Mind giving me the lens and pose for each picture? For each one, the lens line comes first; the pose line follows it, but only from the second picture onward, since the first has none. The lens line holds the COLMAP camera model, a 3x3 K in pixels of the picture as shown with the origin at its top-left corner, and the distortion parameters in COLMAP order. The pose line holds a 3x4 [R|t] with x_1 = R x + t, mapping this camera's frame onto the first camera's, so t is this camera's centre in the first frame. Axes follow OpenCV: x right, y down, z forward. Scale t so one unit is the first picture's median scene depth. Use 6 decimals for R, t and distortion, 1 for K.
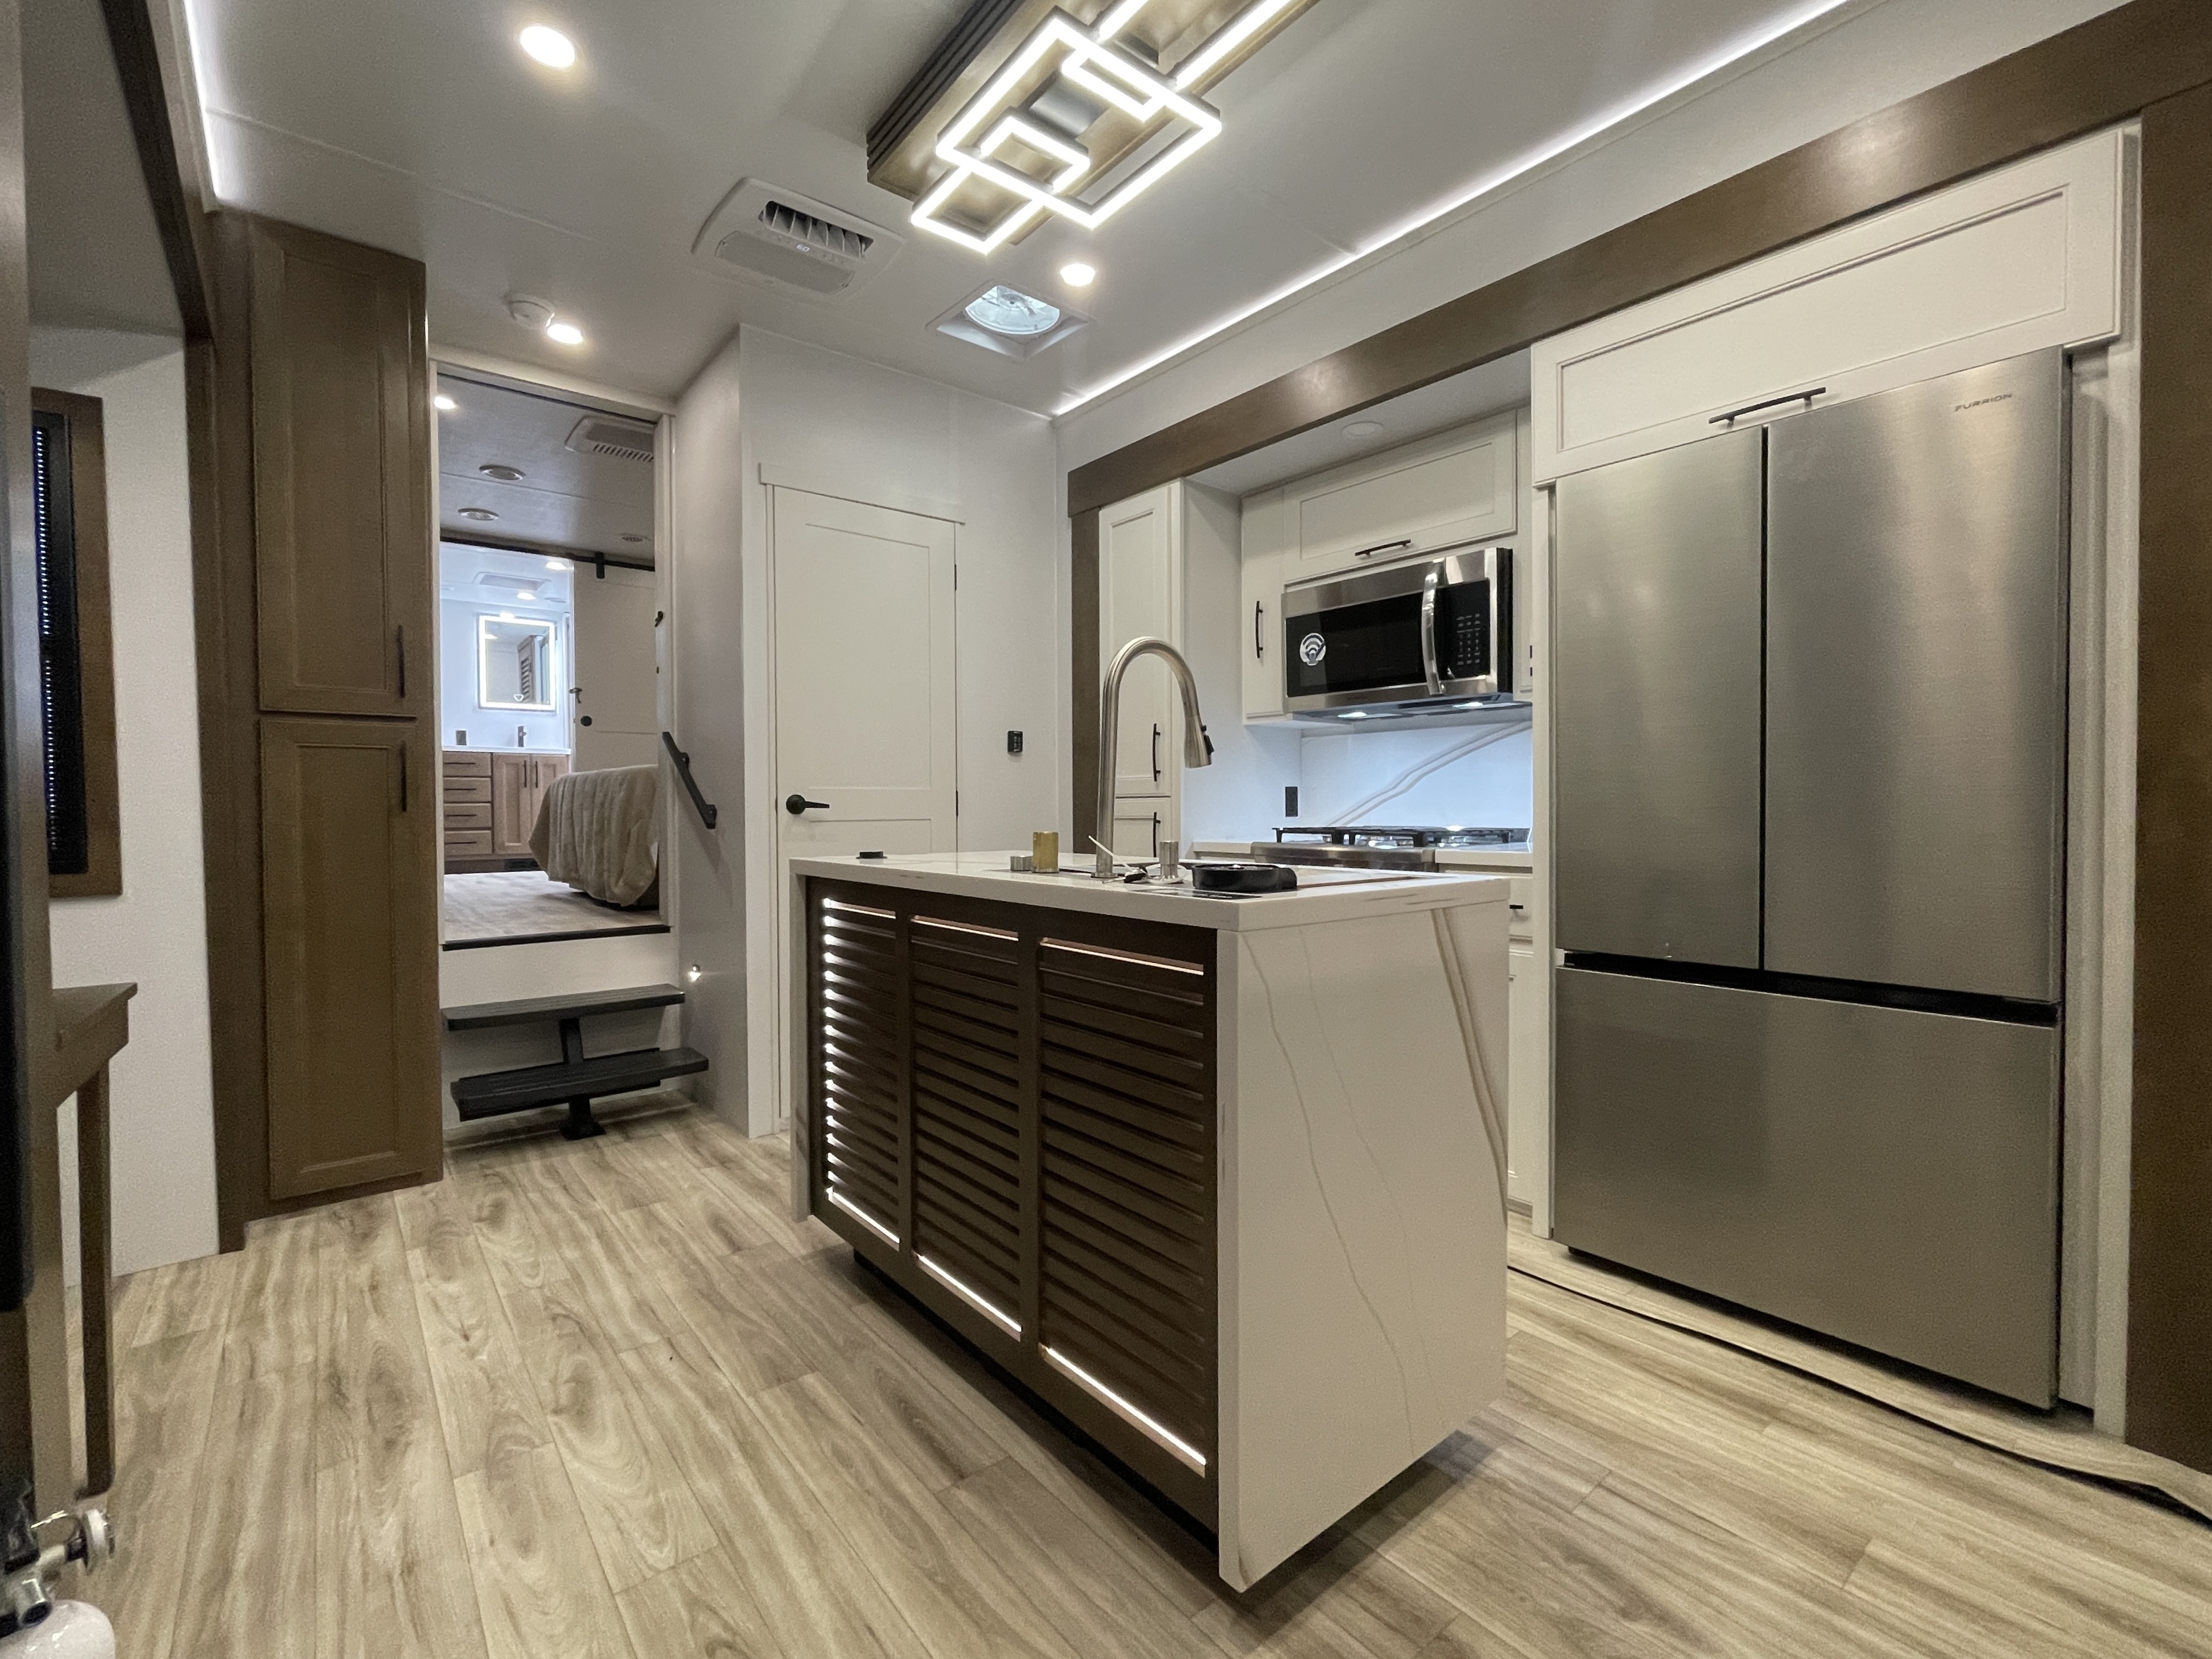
lens RADIAL K [[975.8, 0, 1108.2], [0, 975.8, 830.0], [0, 0, 1]] dist [-0.004969, 0.001778]
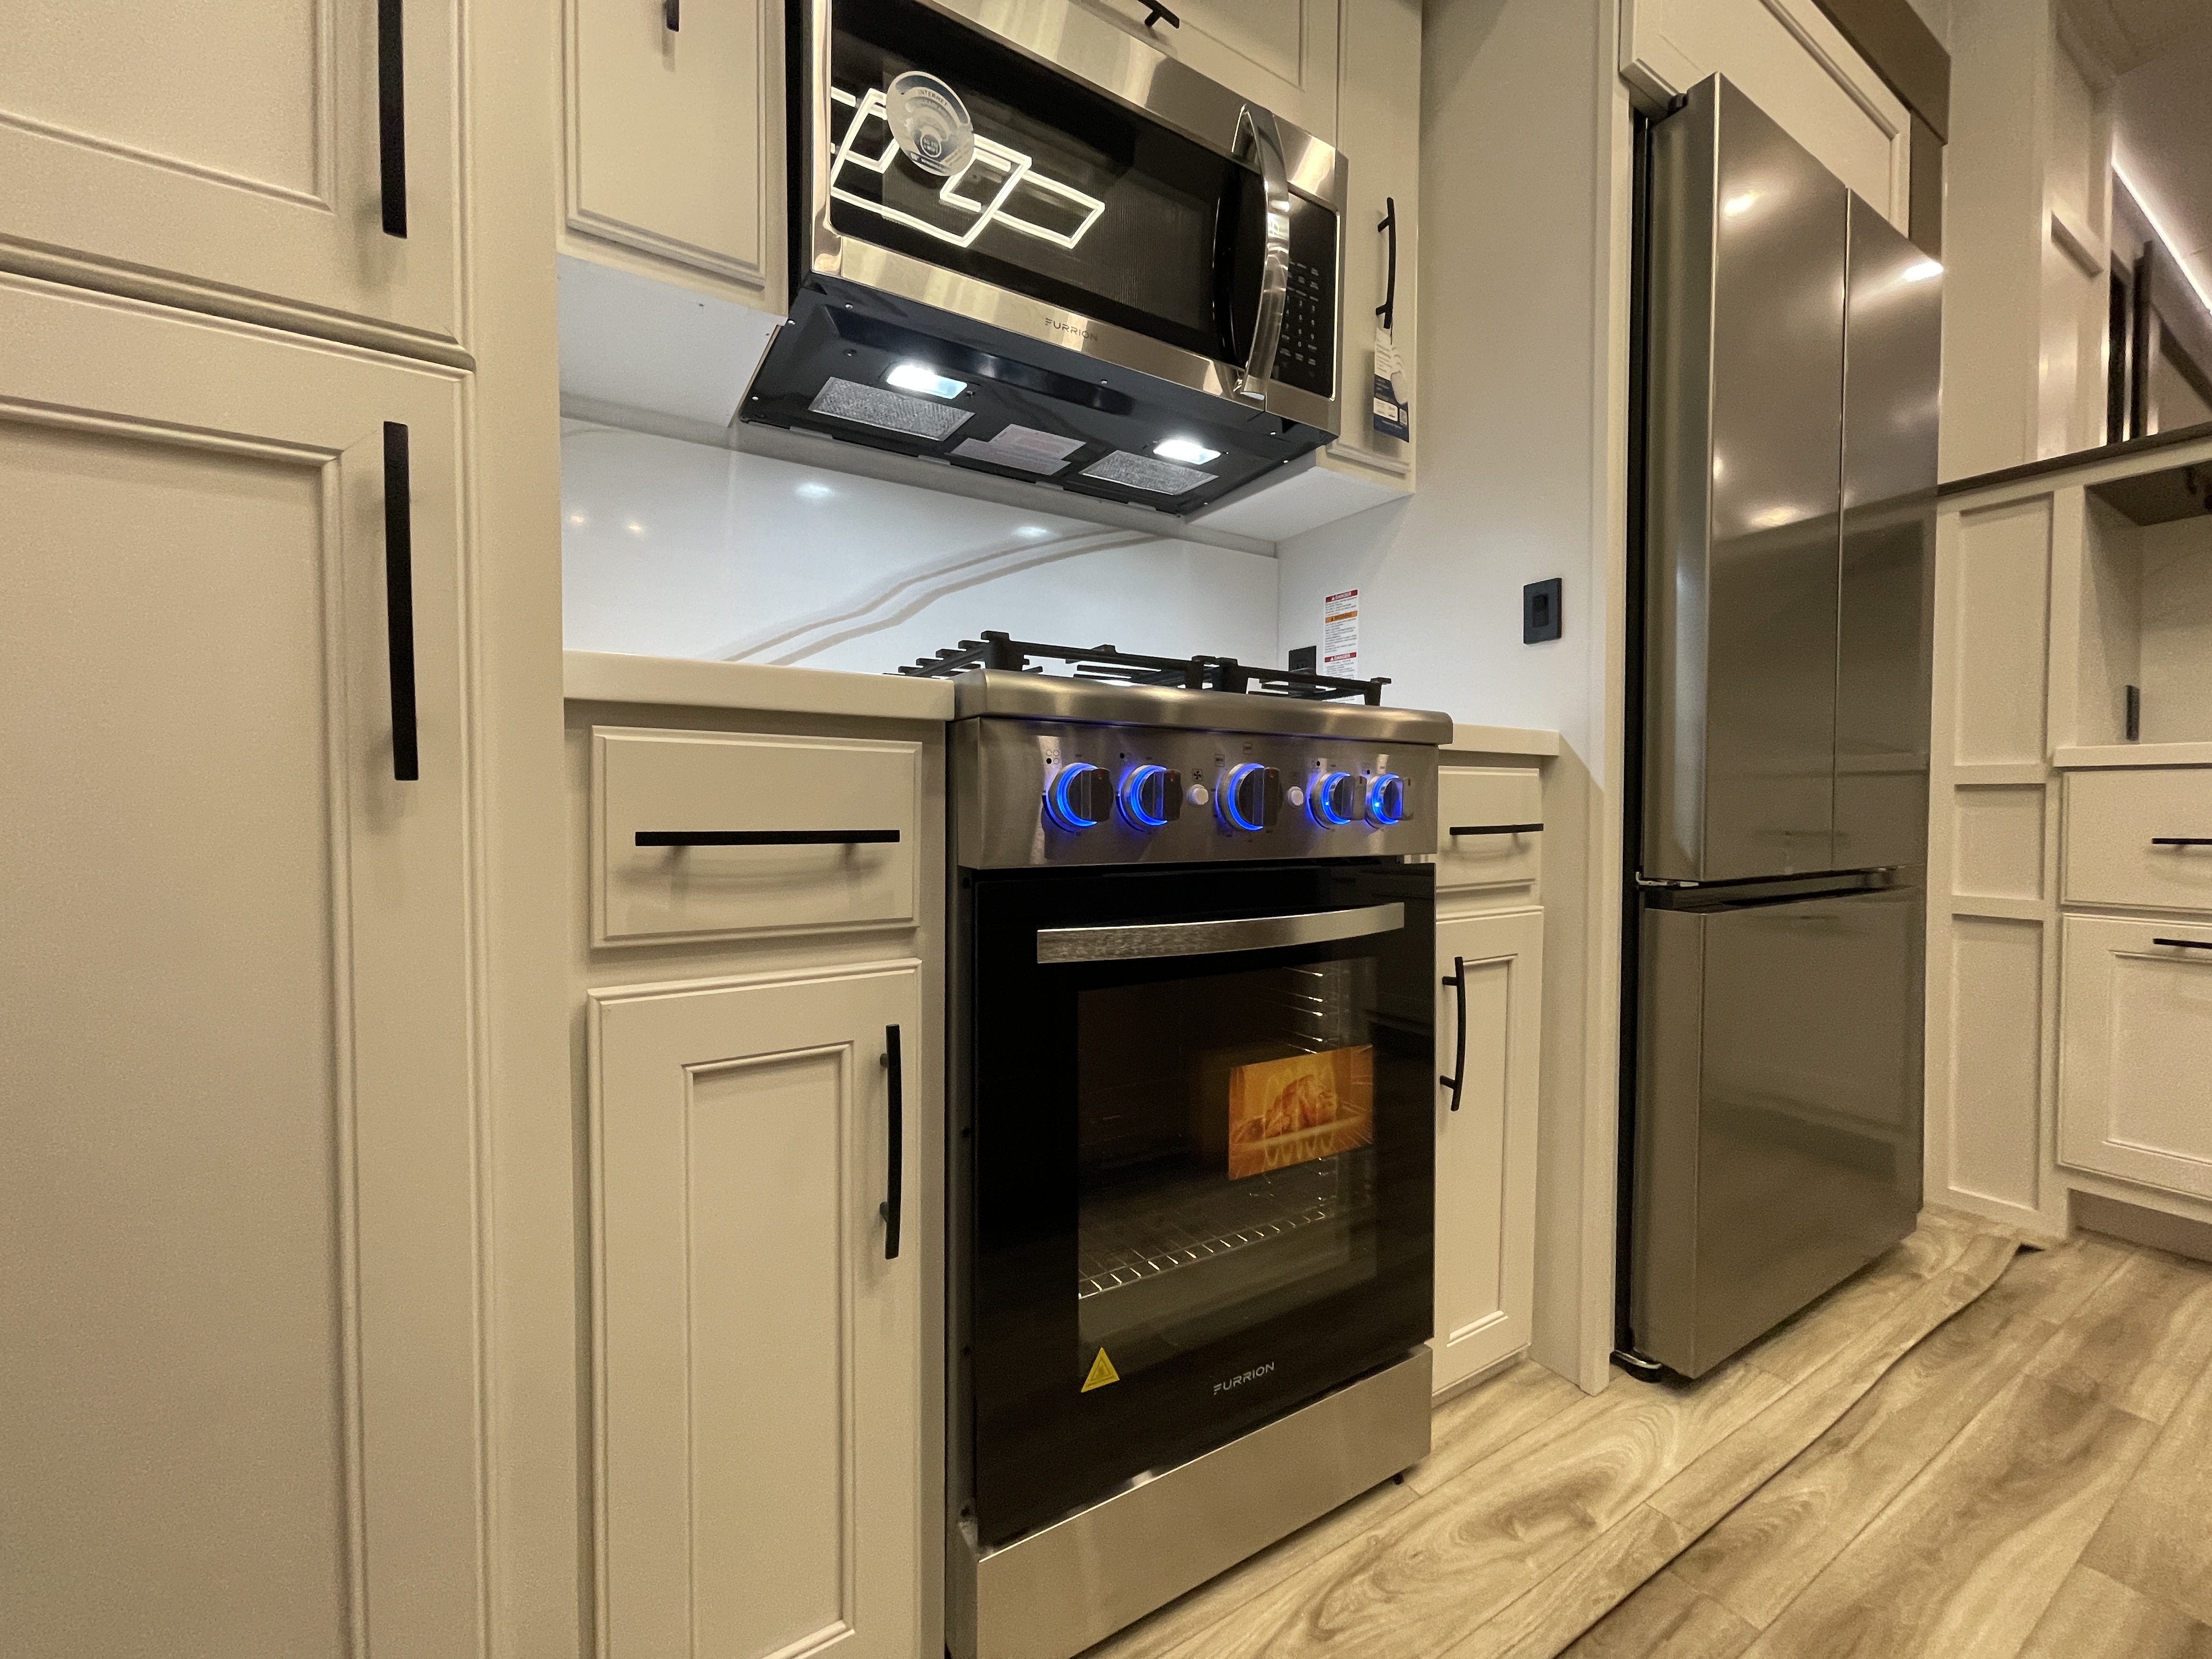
lens RADIAL K [[900.2, 0, 1106.5], [0, 900.2, 819.7], [0, 0, 1]] dist [-0.000692, -0.000492]
pose [[0.123174, -0.010104, 0.992334, -0.134468], [0.015113, 0.999851, 0.008304, 0.077257], [-0.992270, 0.013974, 0.123308, 1.386263]]
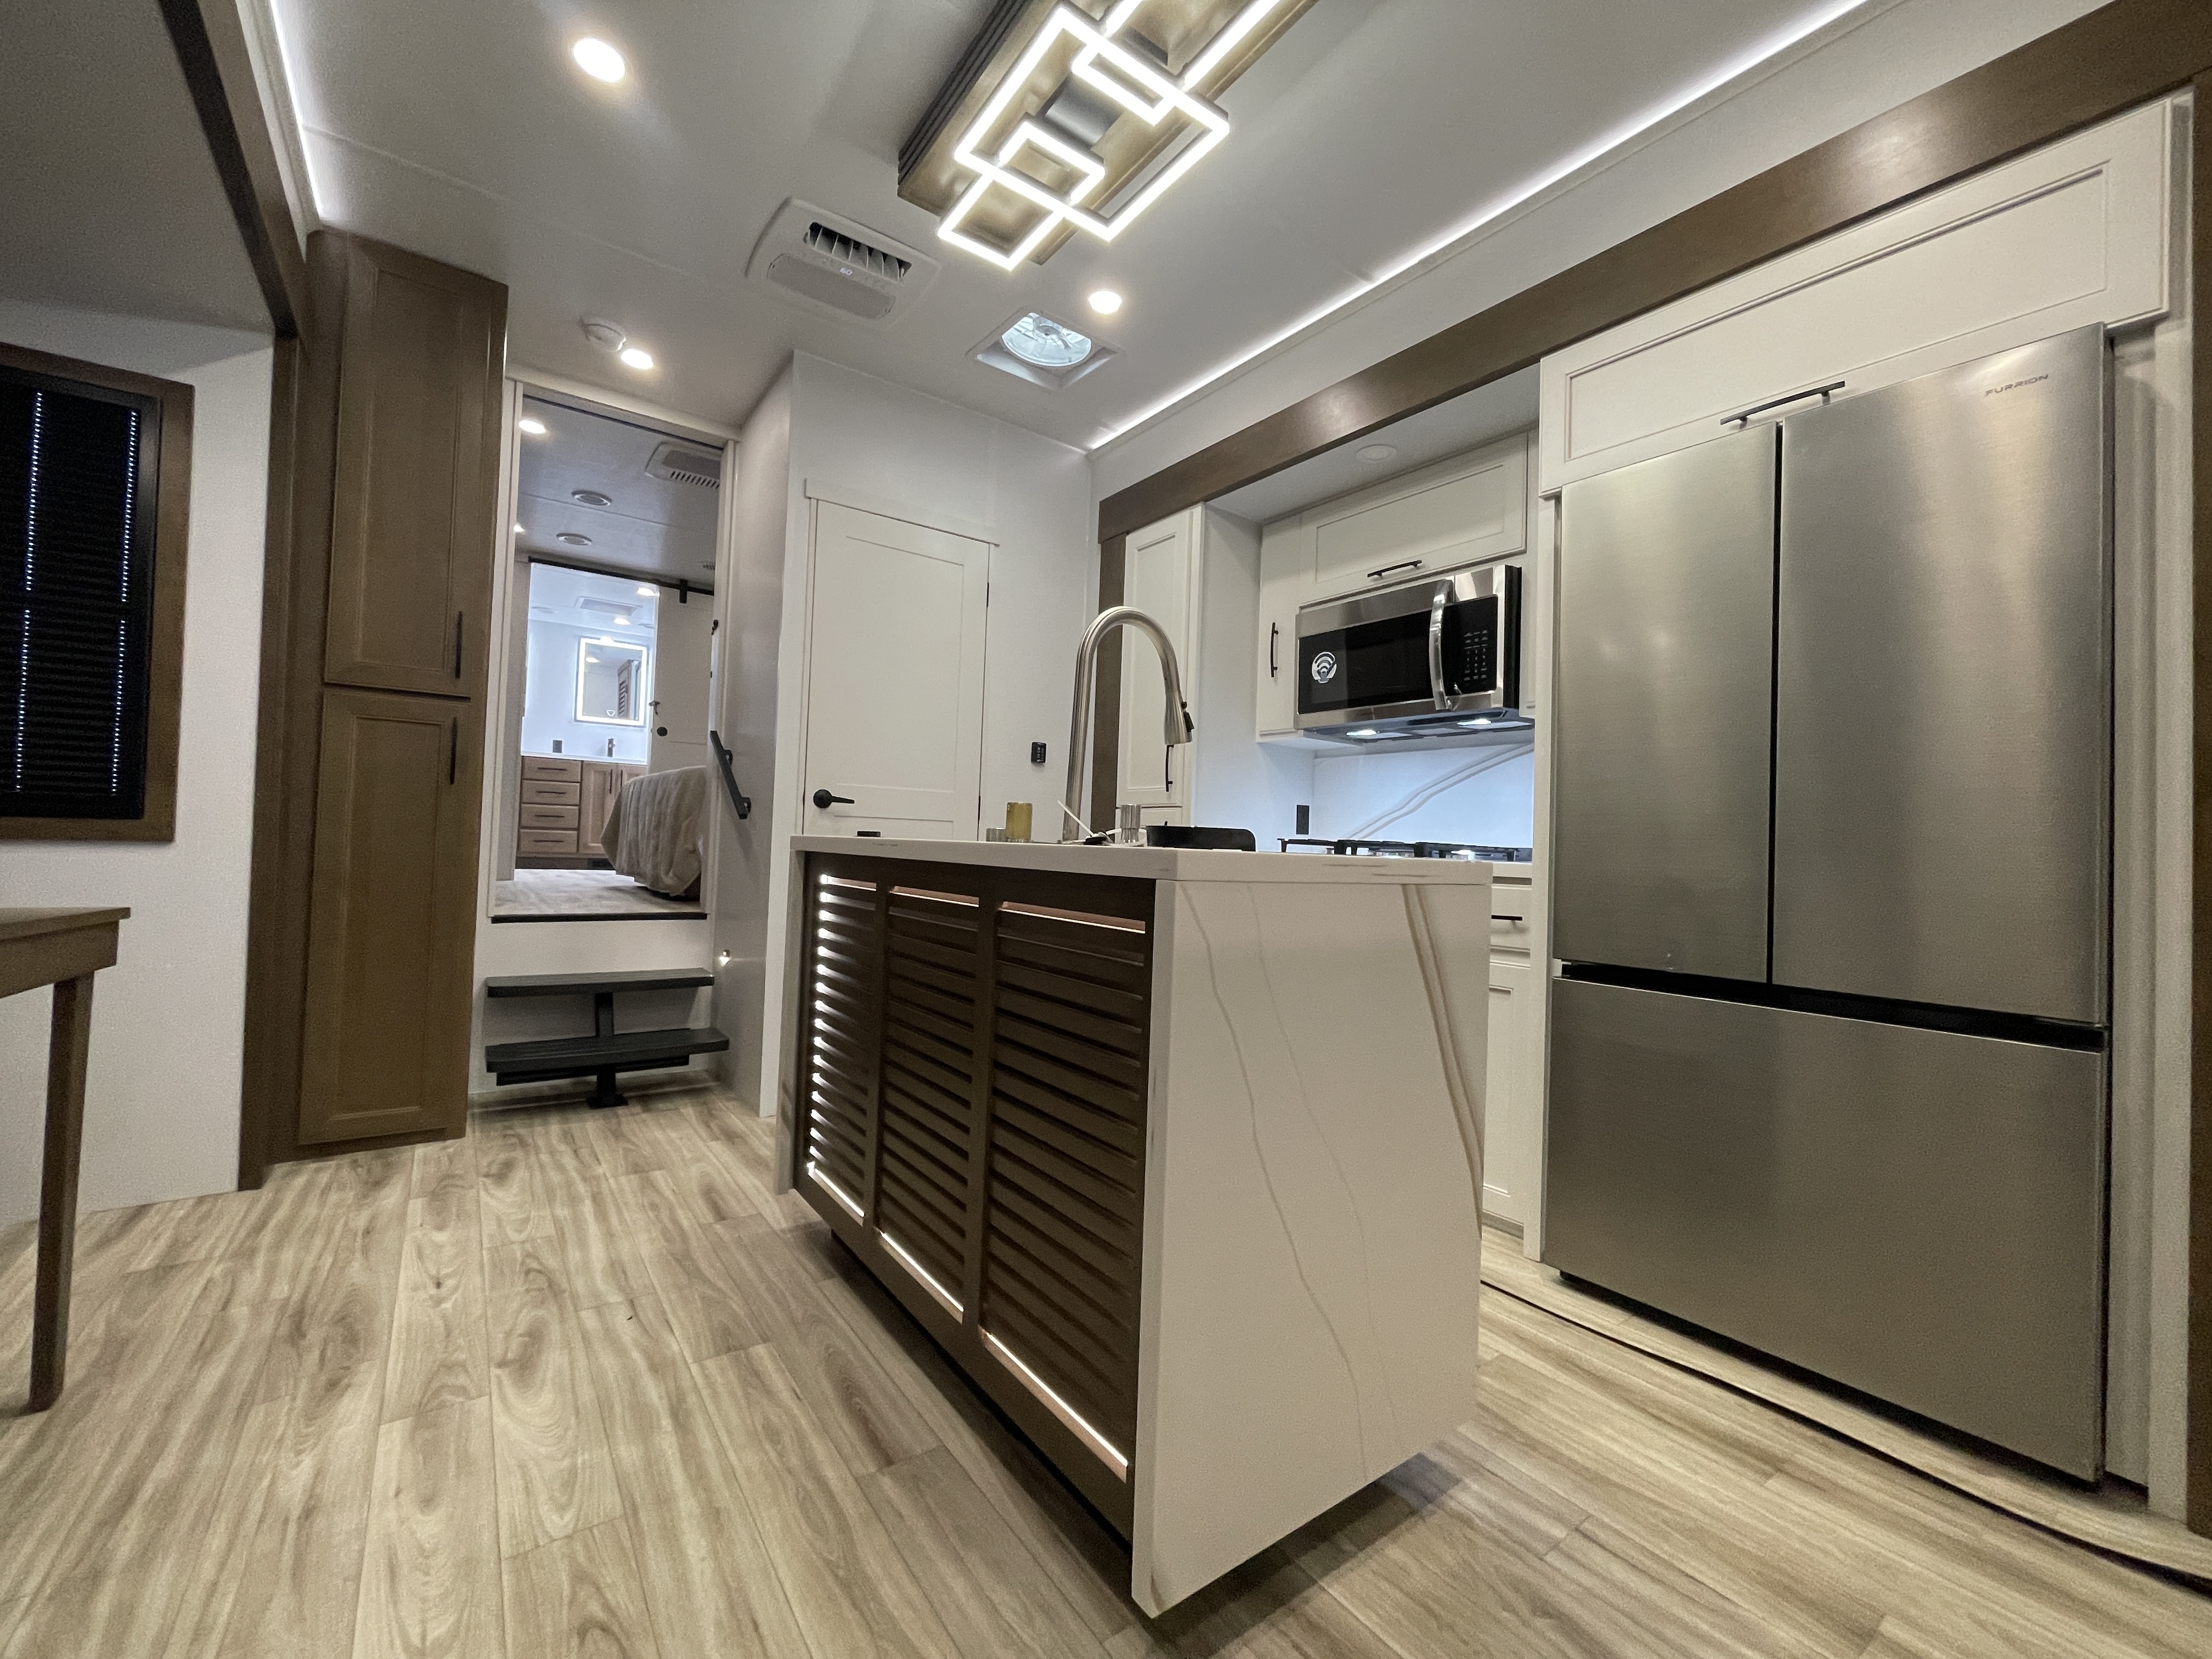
lens RADIAL K [[900.2, 0, 1107.1], [0, 900.2, 827.9], [0, 0, 1]] dist [-0.000692, -0.000492]
pose [[0.997577, 0.040030, -0.056902, 0.065238], [-0.042563, 0.998123, -0.044029, 0.053503], [0.055033, 0.046344, 0.997408, 0.076442]]
